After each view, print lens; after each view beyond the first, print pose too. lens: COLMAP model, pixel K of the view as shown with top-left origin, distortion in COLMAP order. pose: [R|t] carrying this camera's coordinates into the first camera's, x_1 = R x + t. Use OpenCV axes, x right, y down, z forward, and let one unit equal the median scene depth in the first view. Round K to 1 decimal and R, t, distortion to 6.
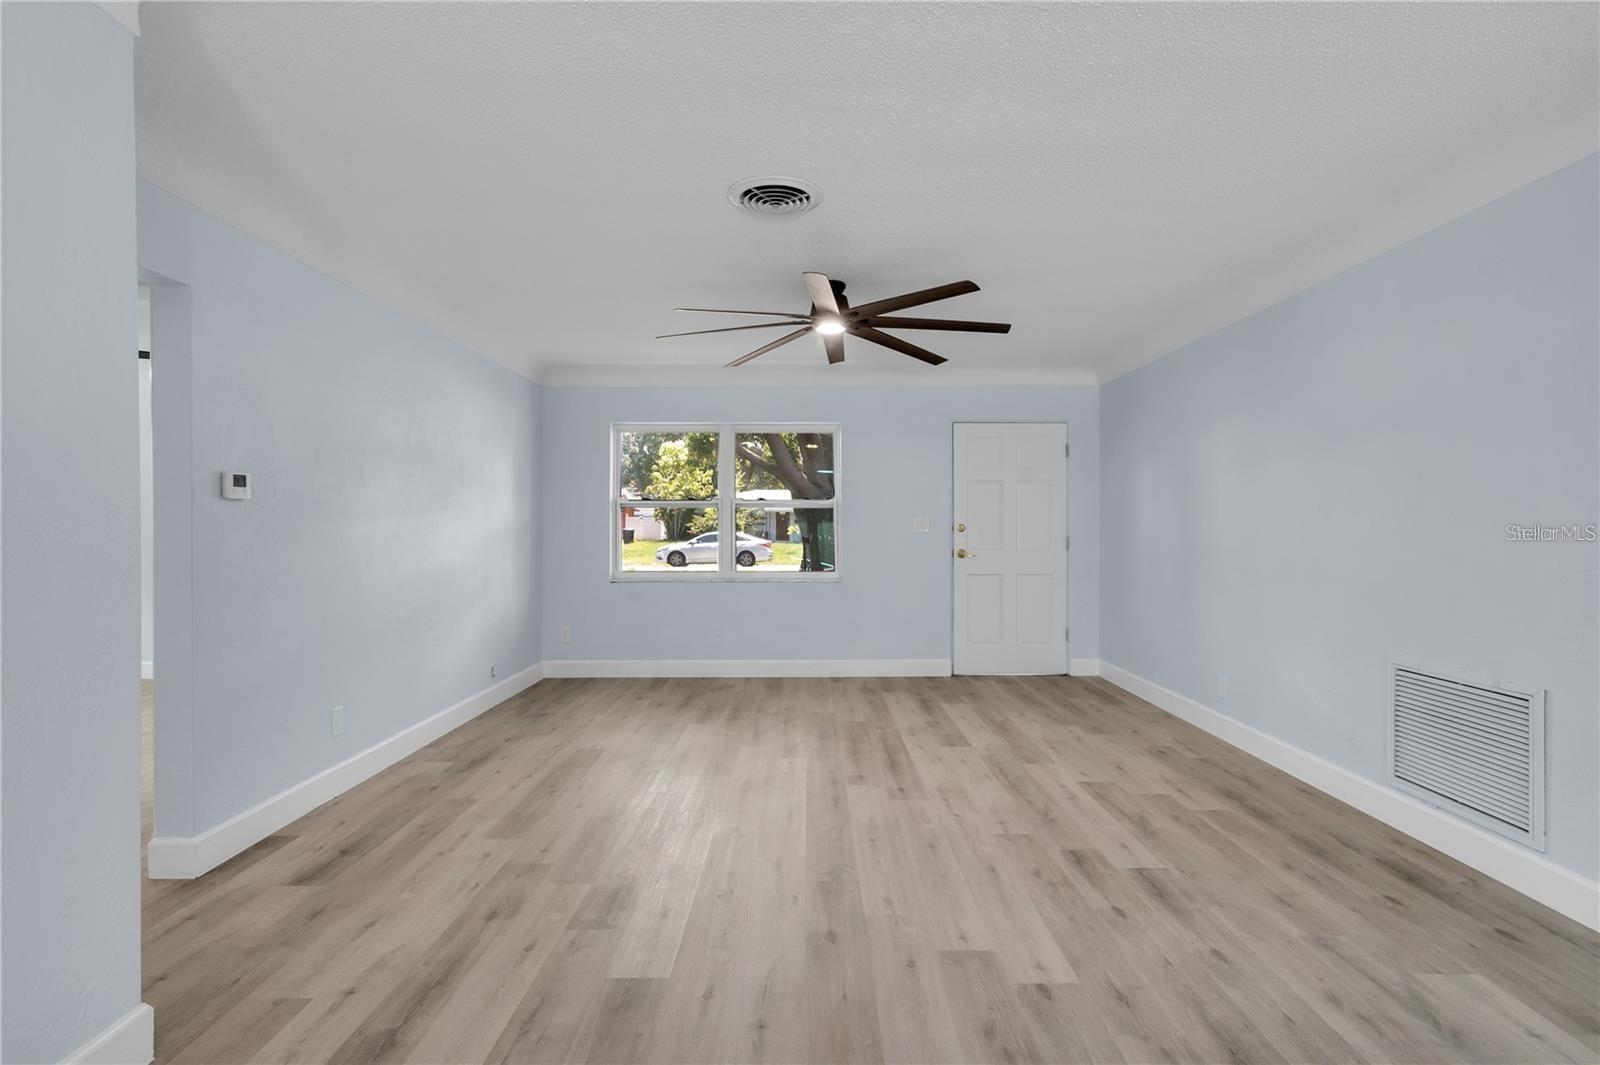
lens RADIAL K [[790.5, 0, 813.9], [0, 790.5, 535.1], [0, 0, 1]] dist [0.004502, 0.000298]
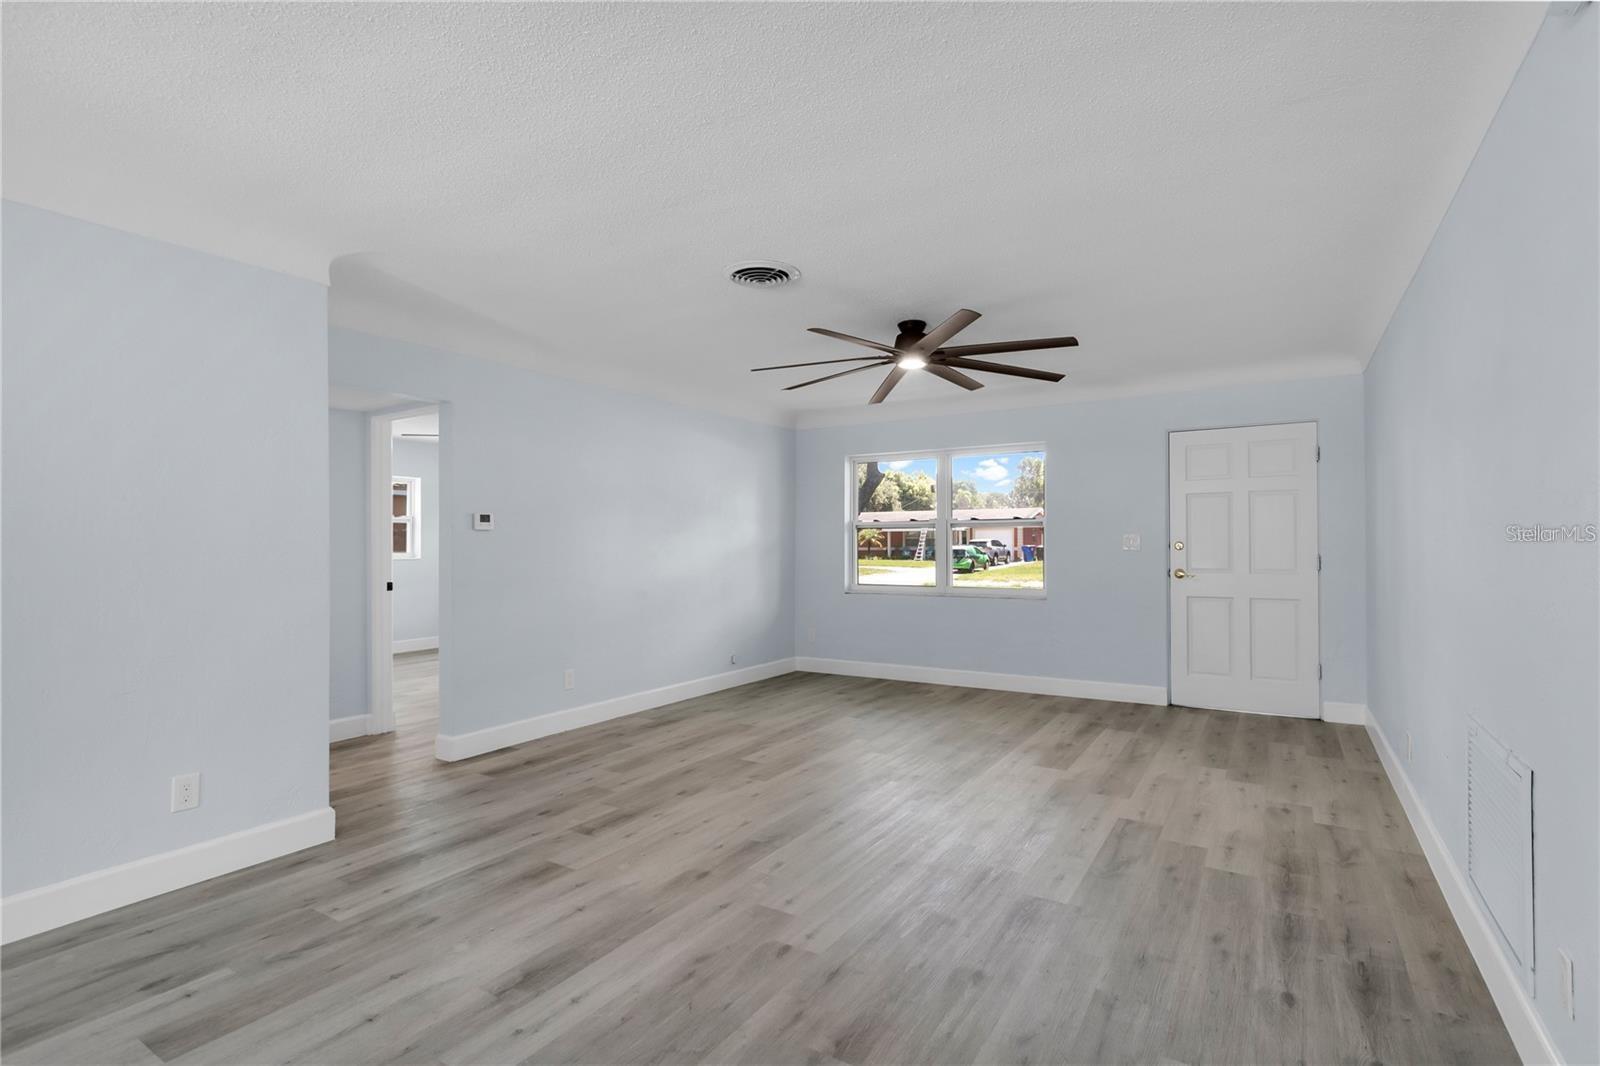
lens RADIAL K [[759.2, 0, 816.1], [0, 759.2, 541.9], [0, 0, 1]] dist [0.002409, 0.000588]
pose [[0.848789, -0.004889, -0.528708, 0.516360], [-0.001997, 0.999920, -0.012453, -0.002754], [0.528727, 0.011626, 0.848712, 0.045029]]
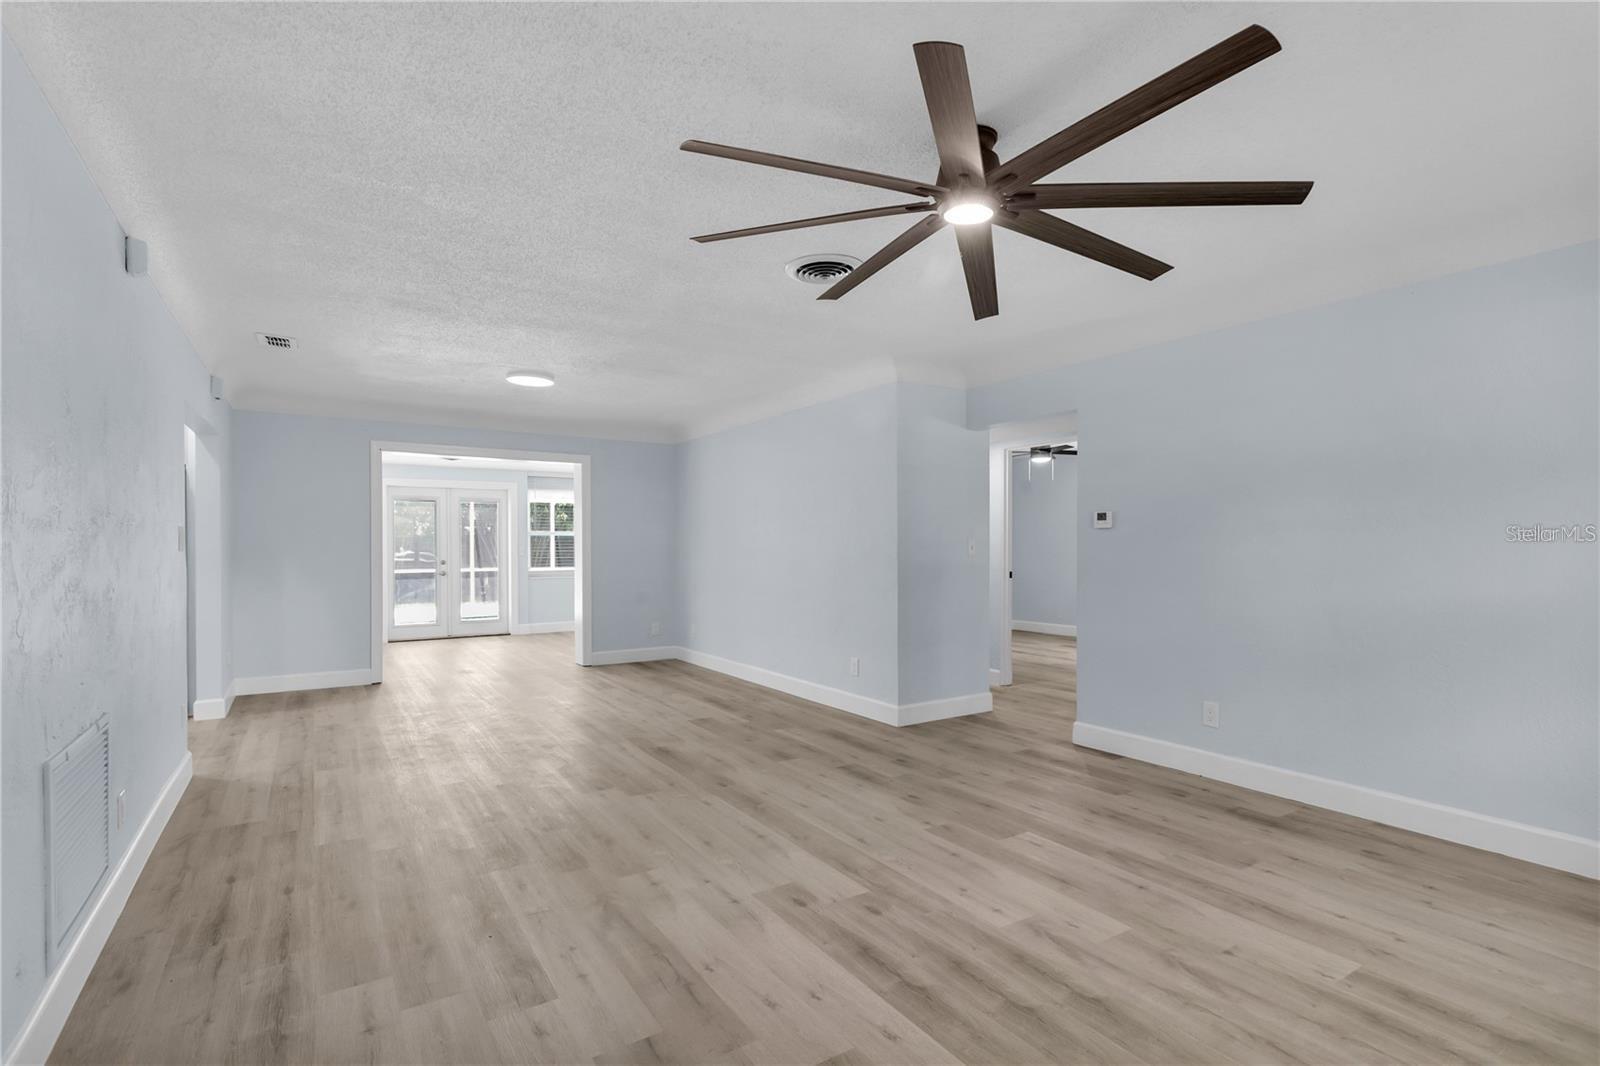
lens RADIAL K [[773.0, 0, 798.3], [0, 773.0, 564.4], [0, 0, 1]] dist [0.001151, 0.000510]
pose [[-0.848751, 0.014726, -0.528587, 0.485906], [-0.005040, 0.999342, 0.035932, -0.020000], [0.528768, 0.033162, -0.848118, 1.589402]]
